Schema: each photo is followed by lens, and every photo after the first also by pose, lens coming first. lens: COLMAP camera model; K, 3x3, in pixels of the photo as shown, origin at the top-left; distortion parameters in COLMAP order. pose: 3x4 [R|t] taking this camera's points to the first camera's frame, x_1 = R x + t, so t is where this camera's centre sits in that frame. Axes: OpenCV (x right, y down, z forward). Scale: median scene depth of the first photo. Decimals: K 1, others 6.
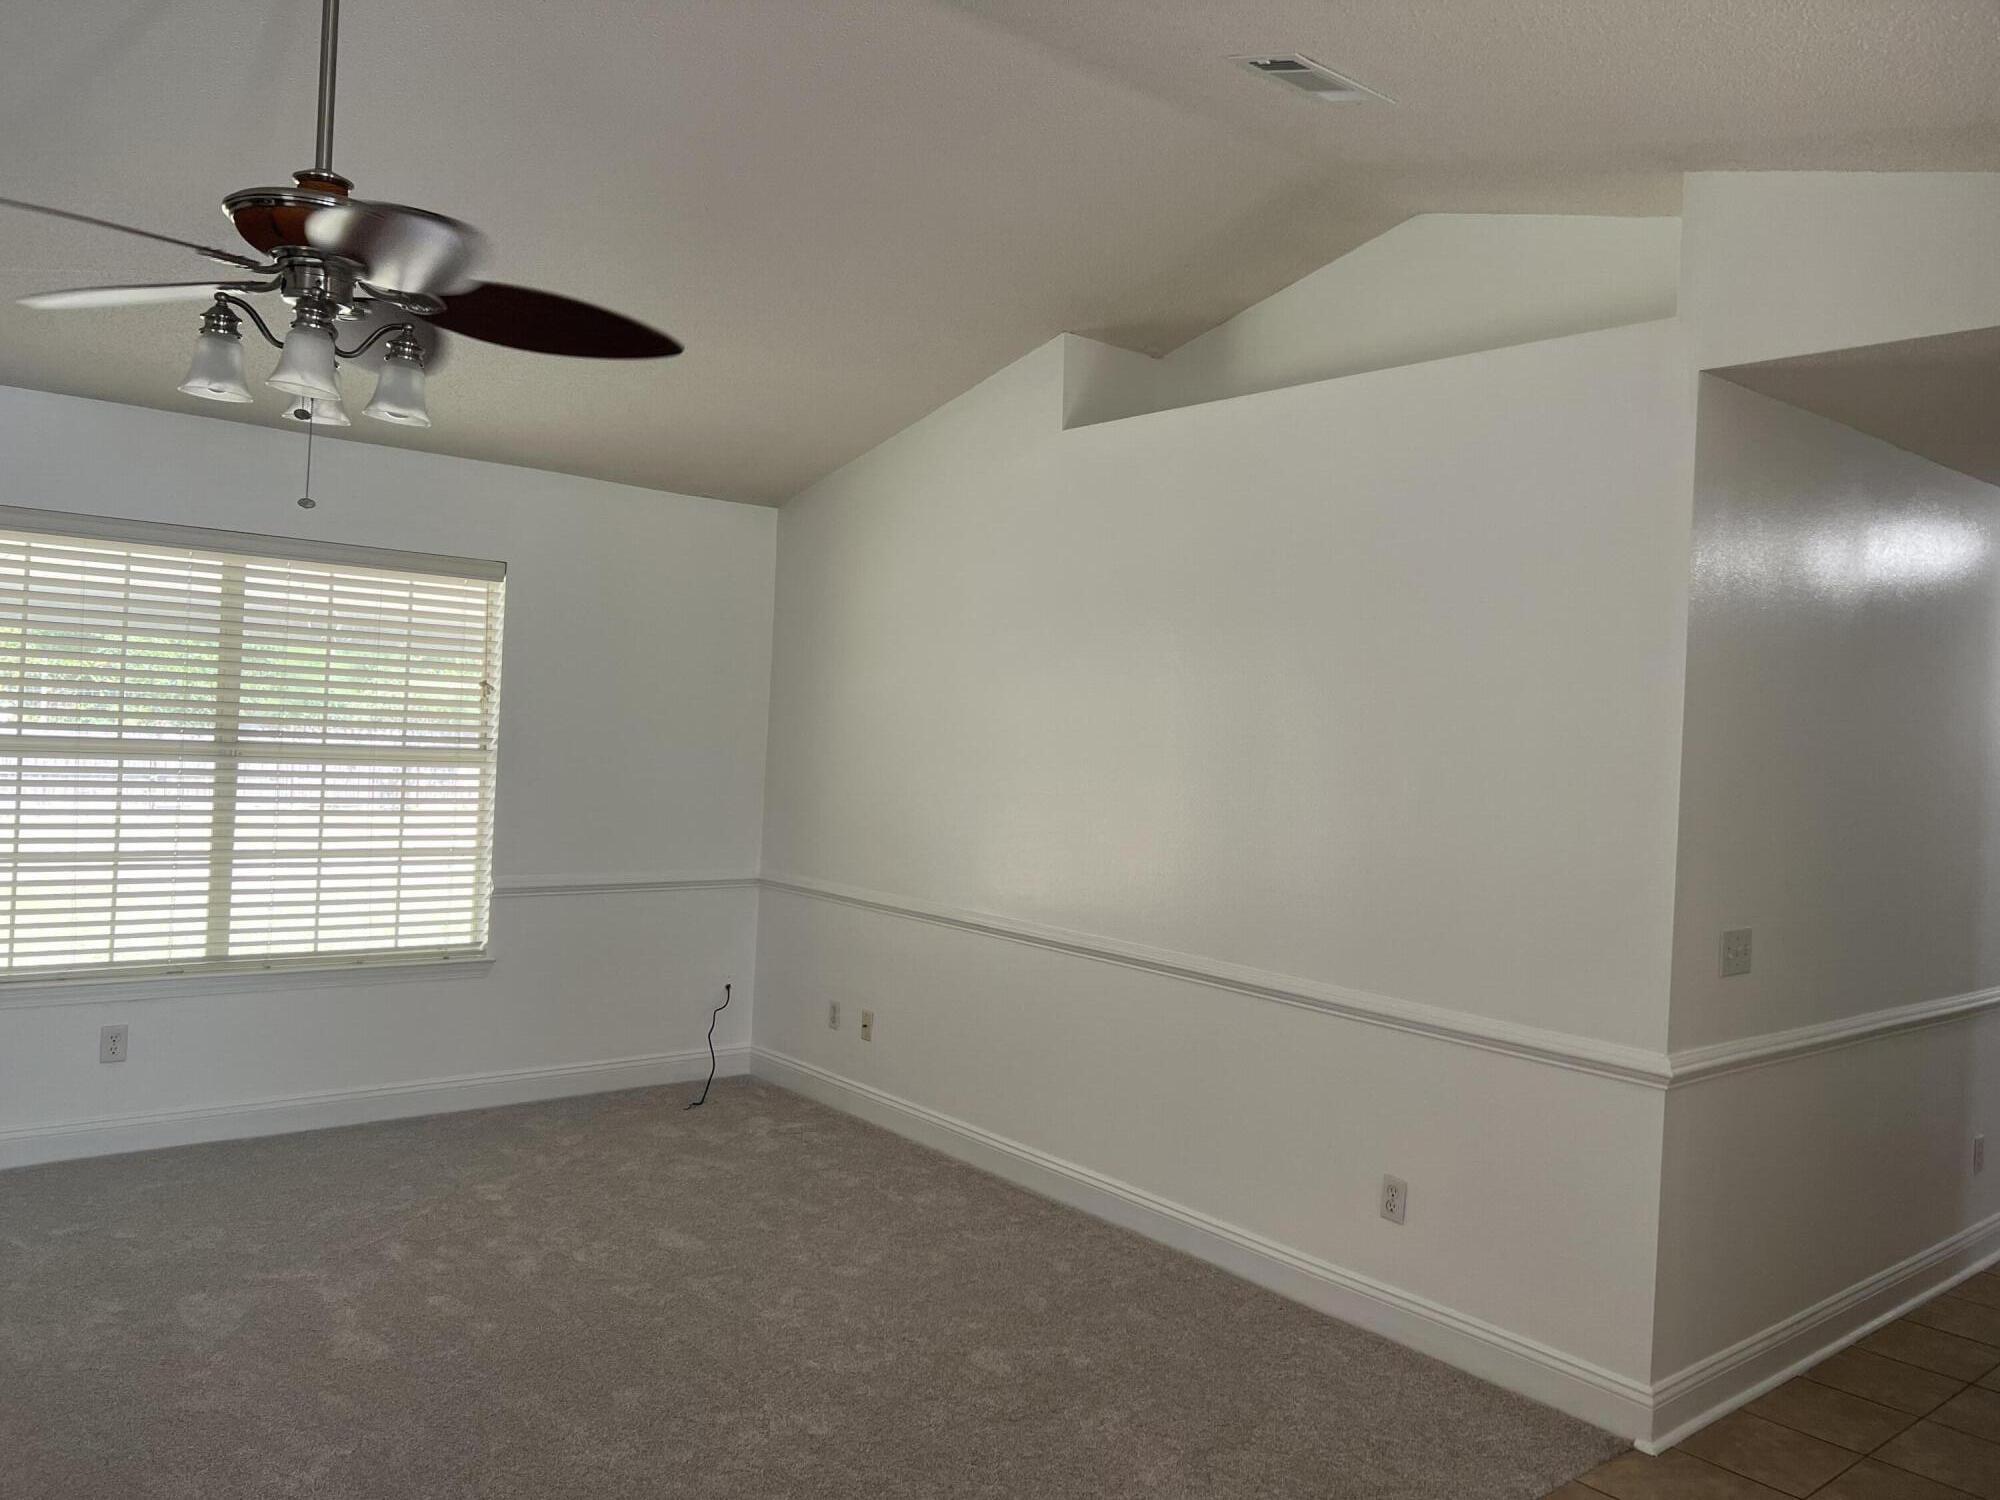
lens RADIAL K [[1513.3, 0, 997.8], [0, 1513.3, 721.6], [0, 0, 1]] dist [0.002264, -0.042772]
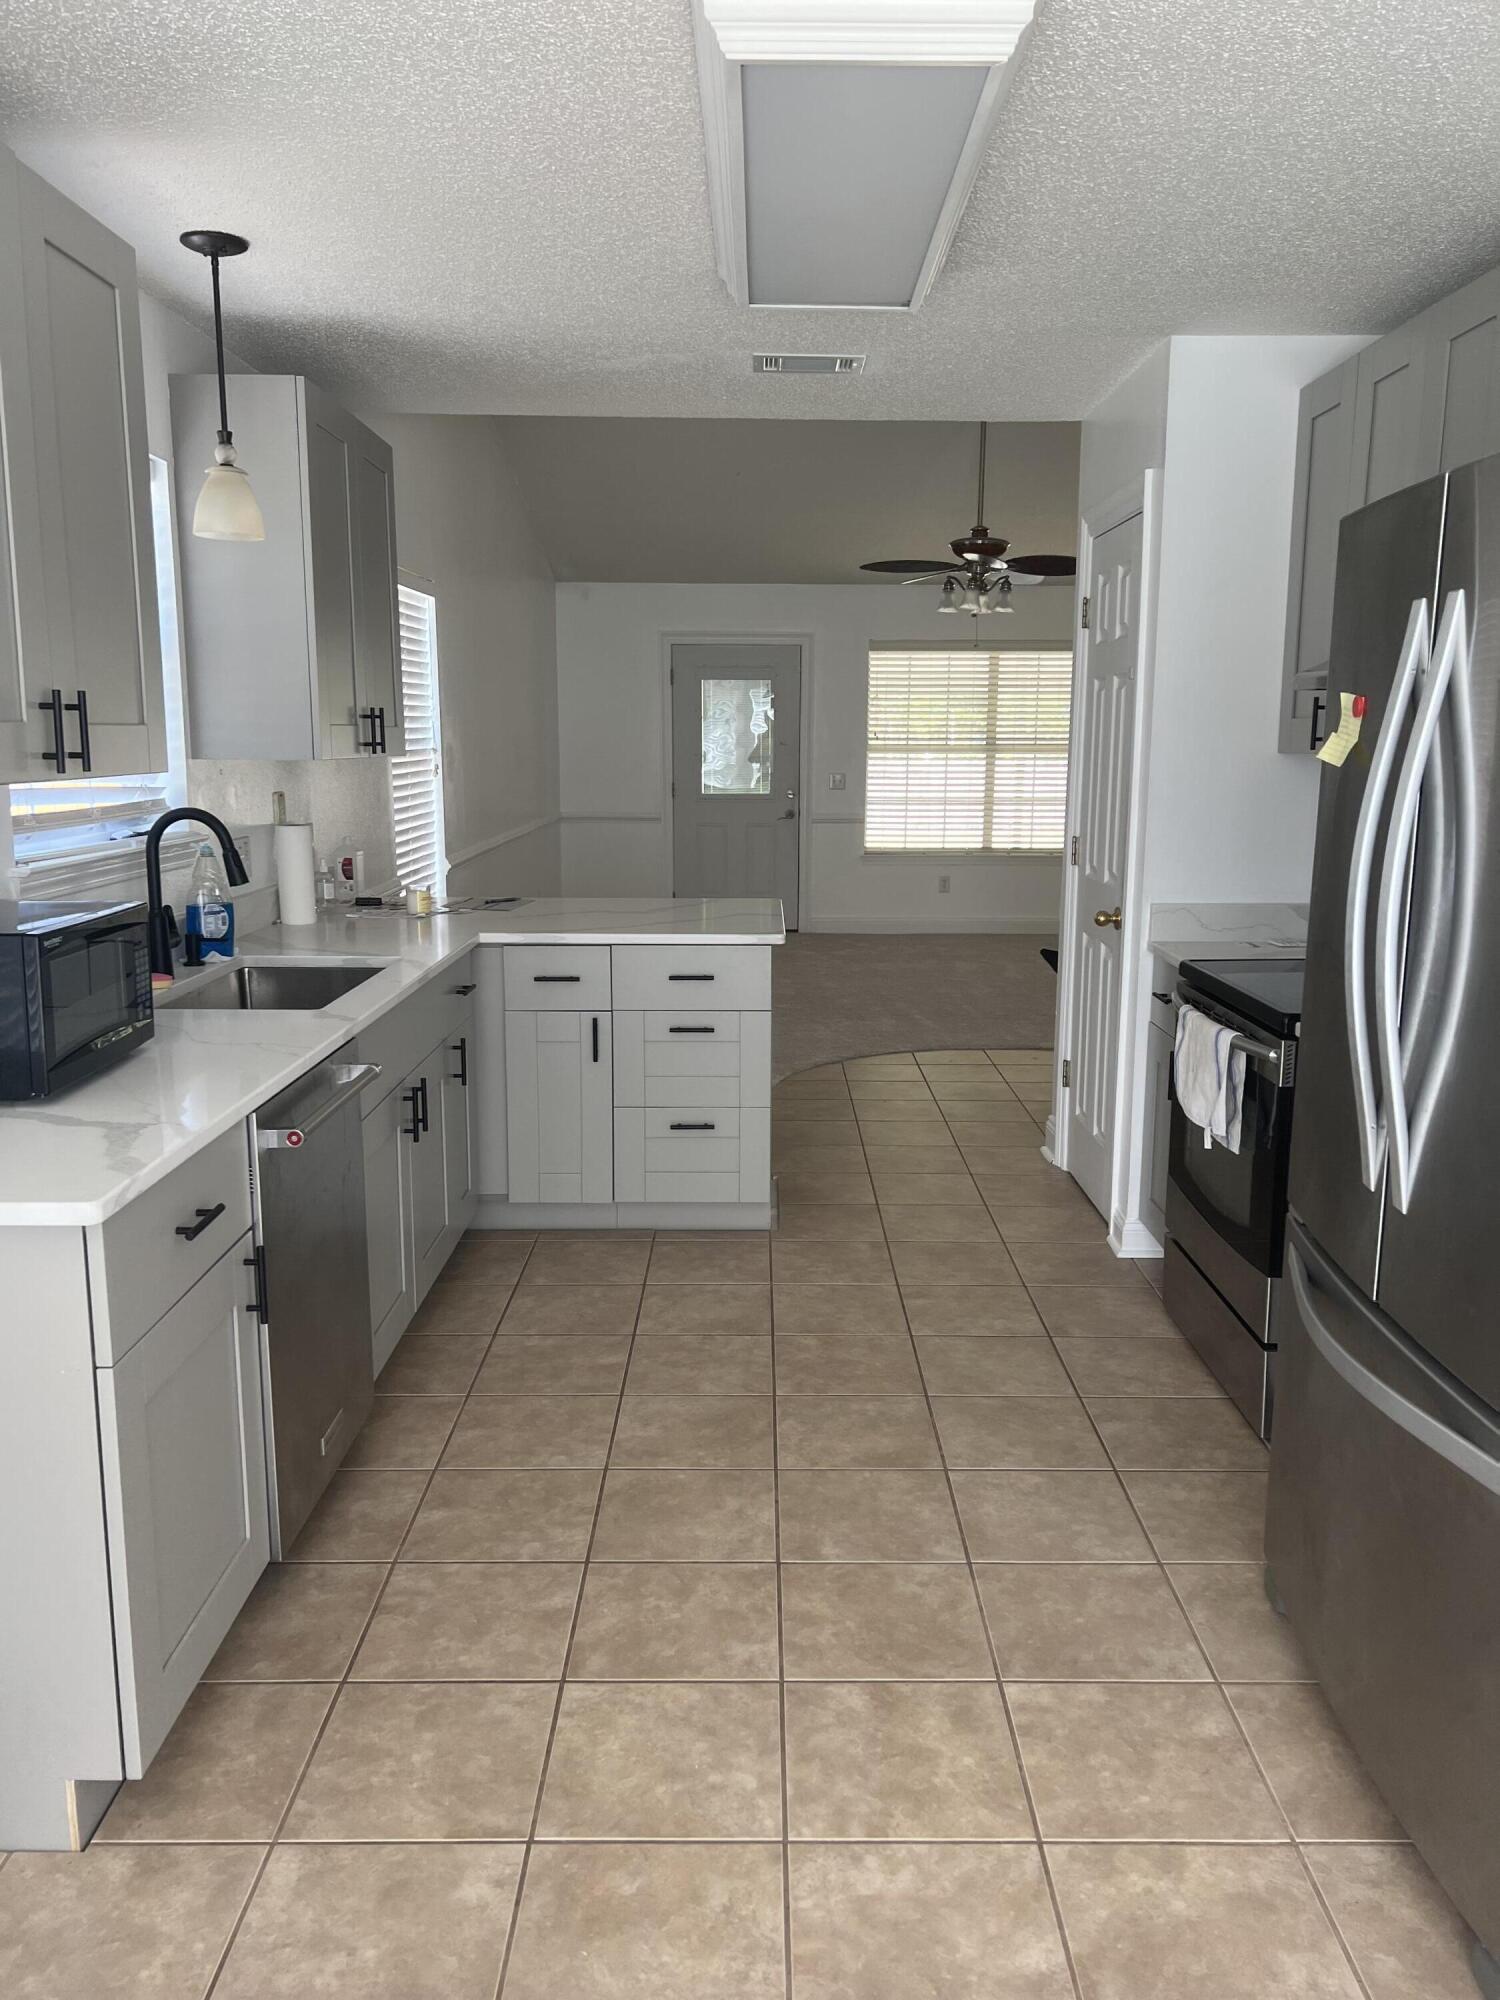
lens RADIAL K [[1593.9, 0, 748.0], [0, 1593.9, 1073.8], [0, 0, 1]] dist [0.005160, -0.001077]
pose [[0.767279, 0.089907, -0.634980, 0.618257], [0.034112, 0.983001, 0.180403, 0.048415], [0.640406, -0.160080, 0.751169, -0.866999]]
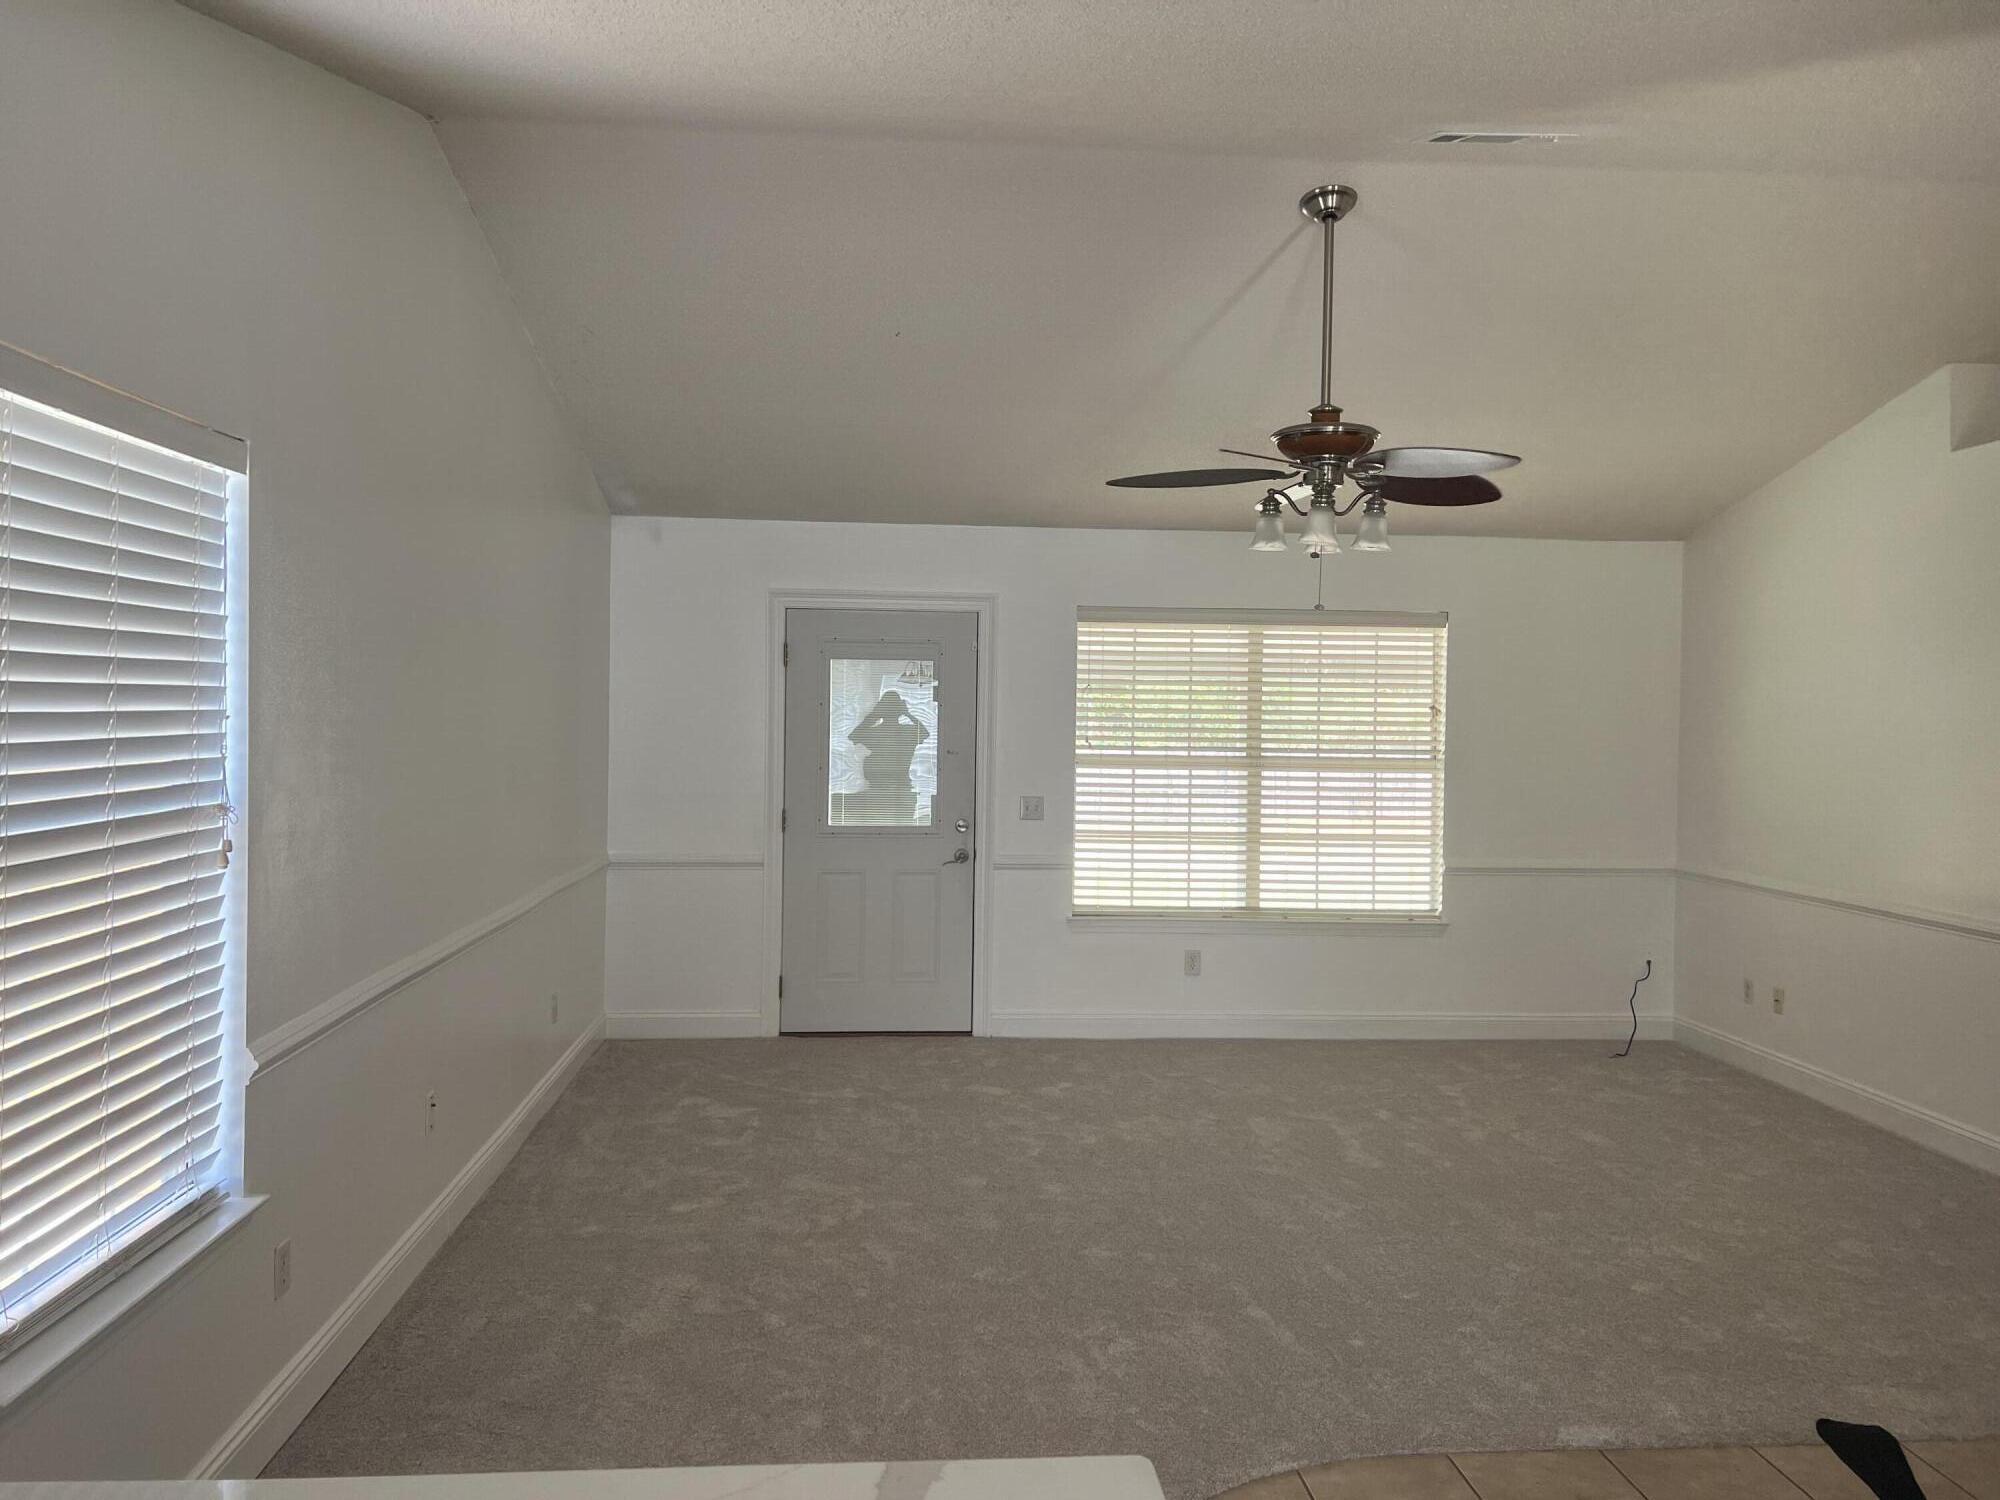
lens RADIAL K [[1513.3, 0, 997.8], [0, 1513.3, 721.6], [0, 0, 1]] dist [0.002264, -0.042772]
pose [[0.820207, -0.031944, -0.571174, 0.096443], [0.026220, 0.999490, -0.018245, 0.000359], [0.571465, -0.000011, 0.820626, -0.281806]]
